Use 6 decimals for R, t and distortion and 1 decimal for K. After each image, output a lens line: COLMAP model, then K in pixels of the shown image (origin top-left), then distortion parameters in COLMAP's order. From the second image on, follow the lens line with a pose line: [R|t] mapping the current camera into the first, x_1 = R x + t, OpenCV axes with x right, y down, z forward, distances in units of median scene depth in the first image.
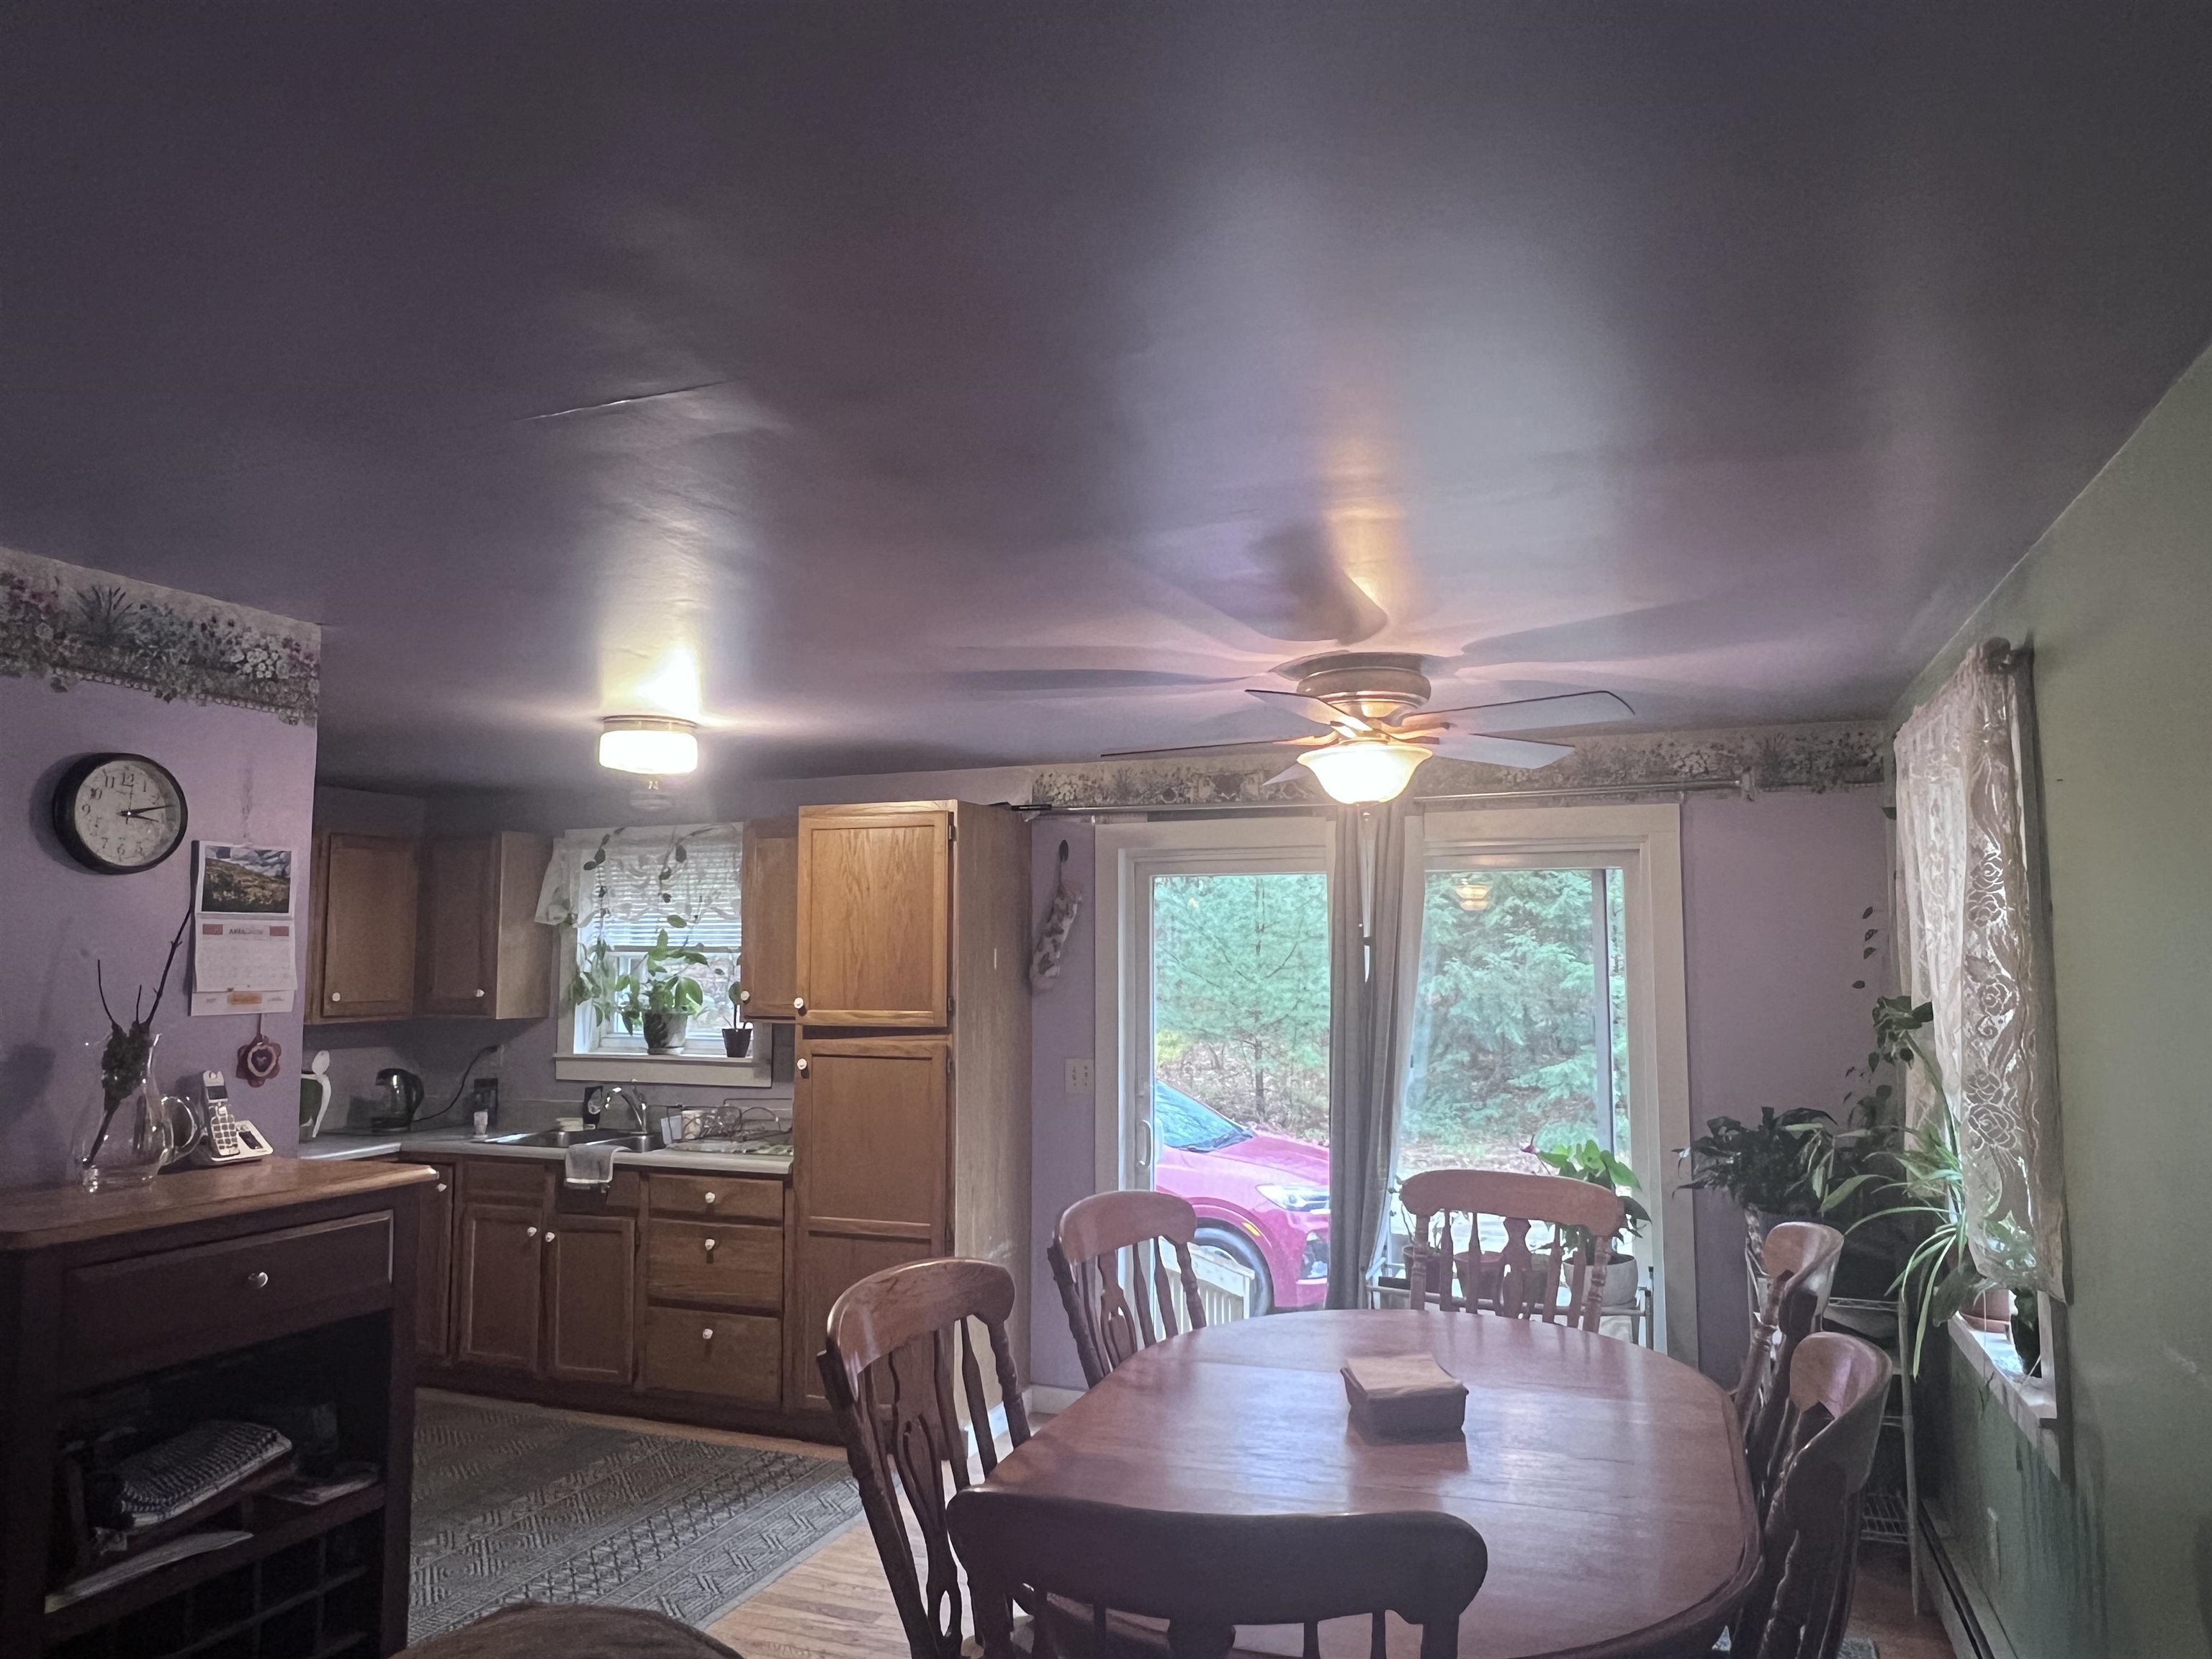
lens RADIAL K [[1417.4, 0, 1117.3], [0, 1417.4, 826.1], [0, 0, 1]] dist [-0.002433, -0.001850]
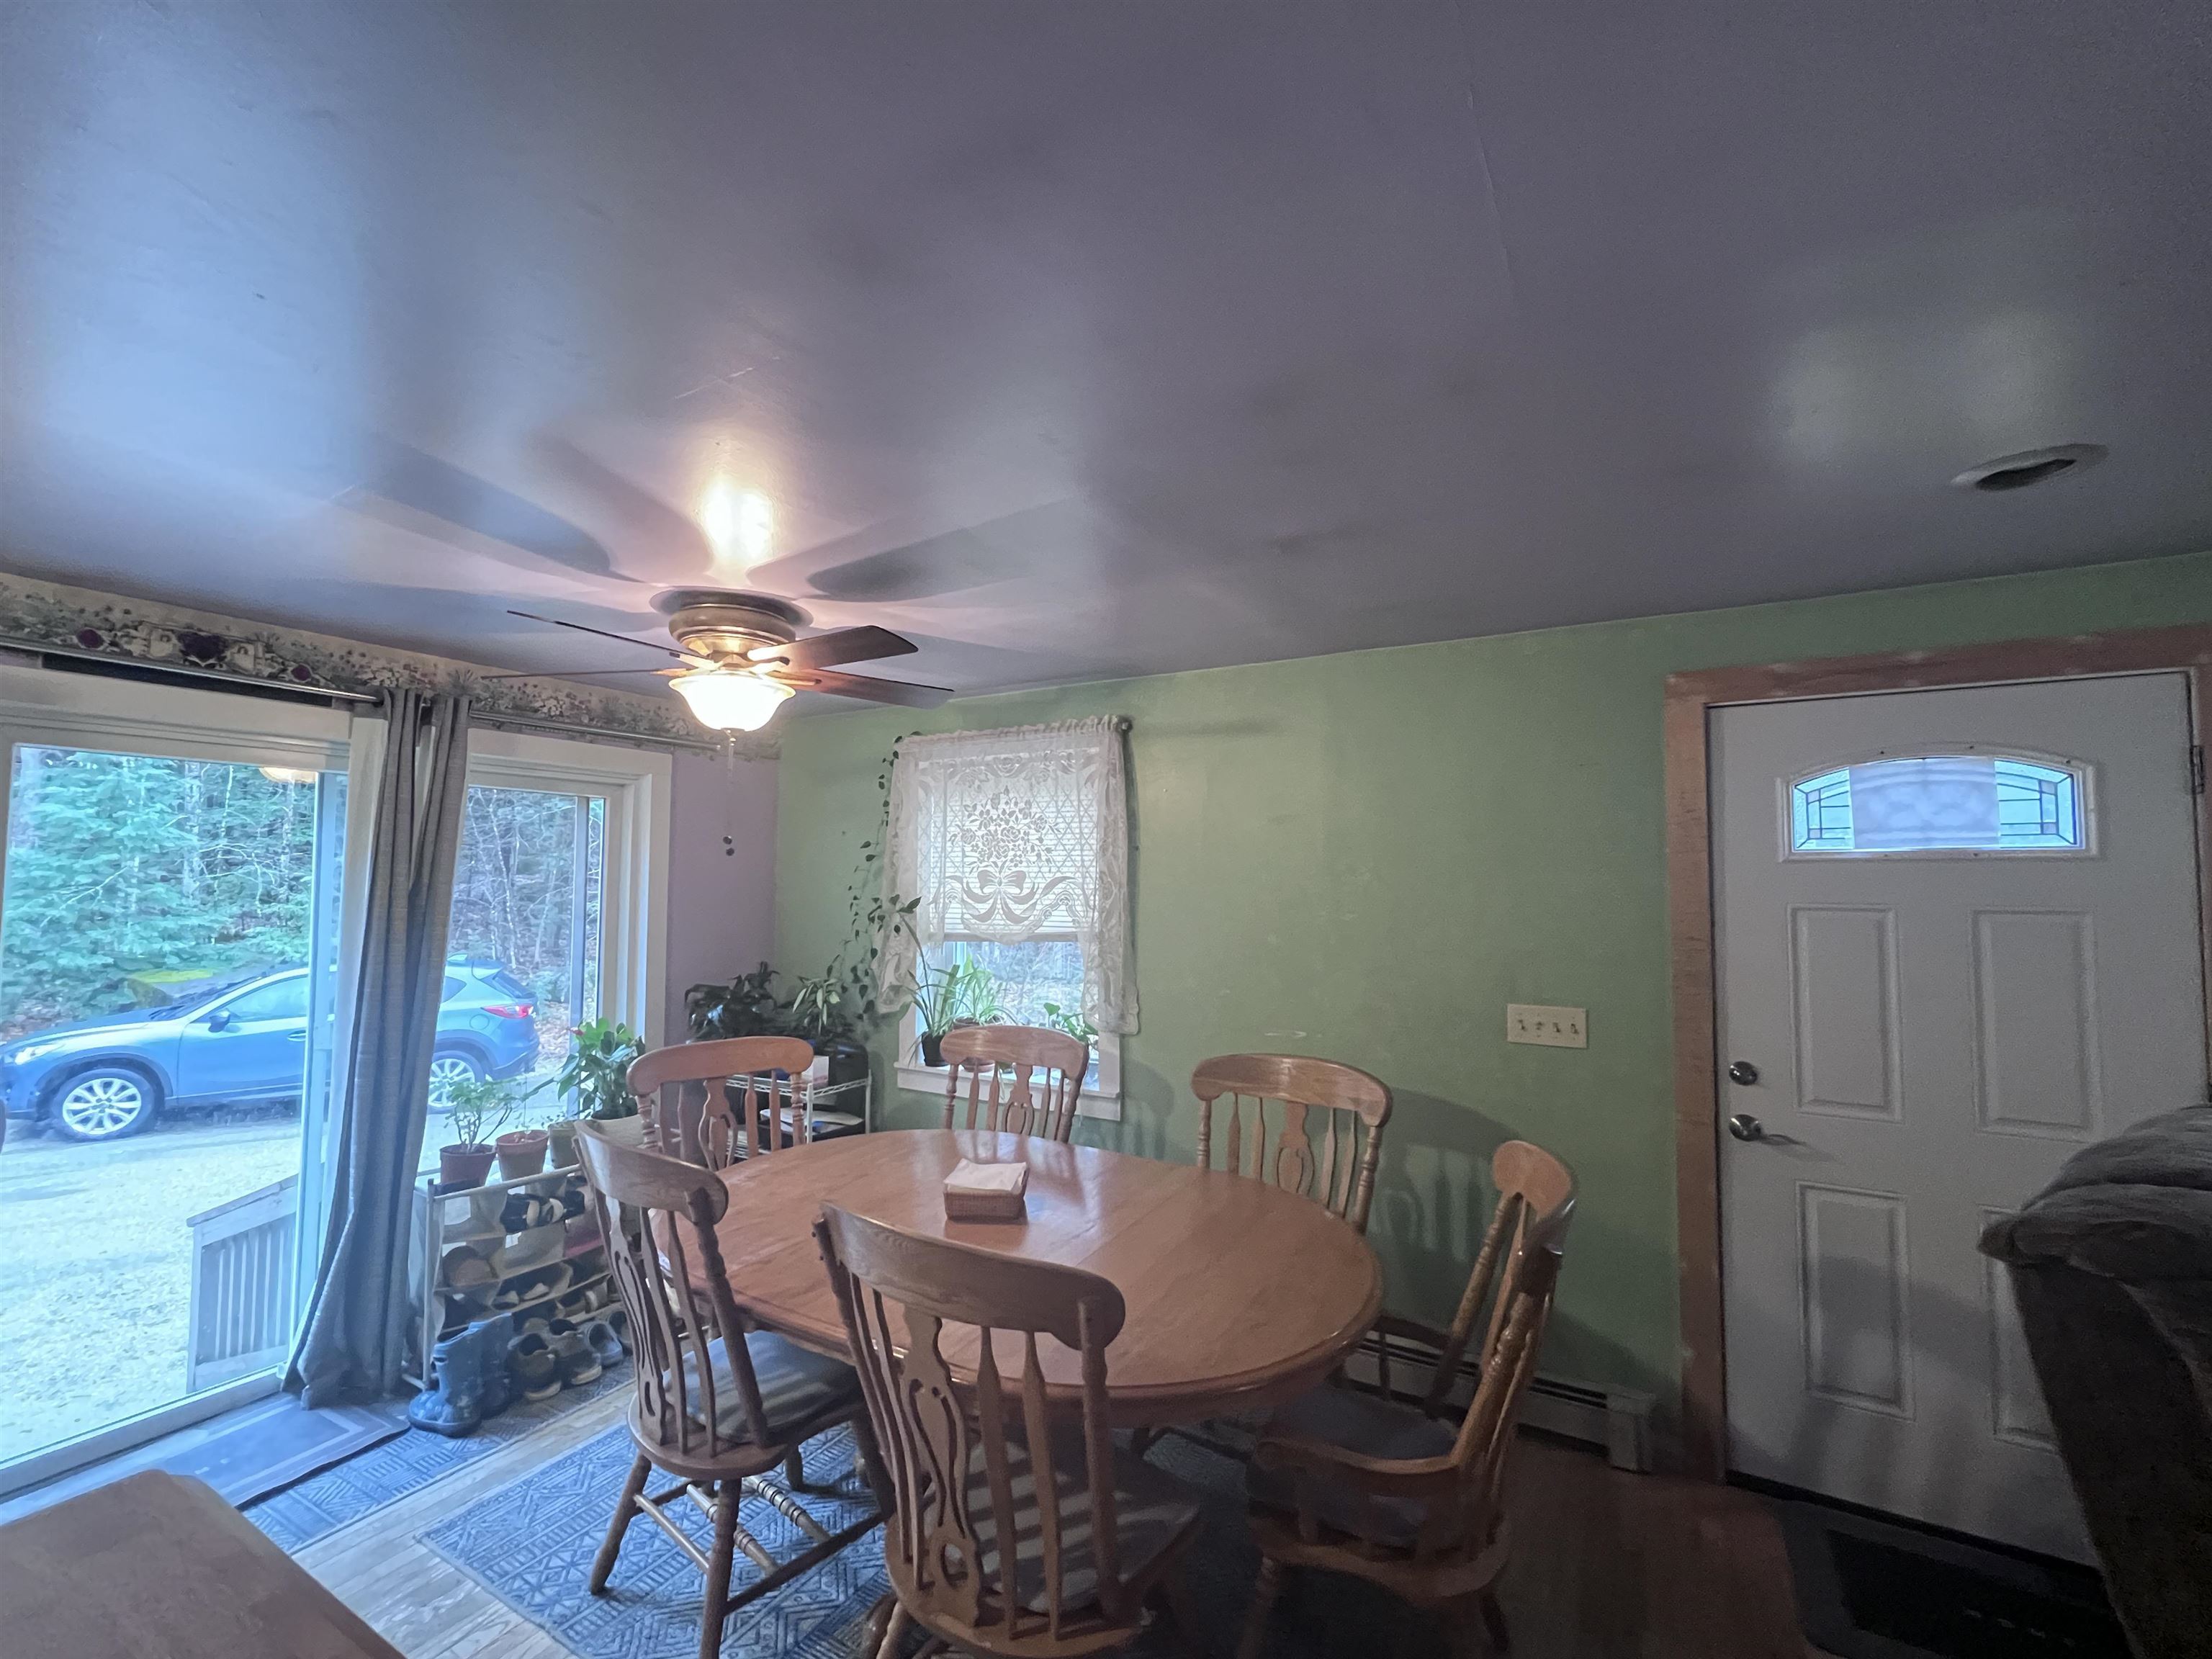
lens RADIAL K [[918.1, 0, 1106.0], [0, 918.1, 829.5], [0, 0, 1]] dist [-0.002275, 0.000362]
pose [[0.167964, 0.057288, 0.984127, -0.429328], [-0.099288, 0.994217, -0.040930, 0.055085], [-0.980780, -0.090837, 0.172680, 0.503240]]
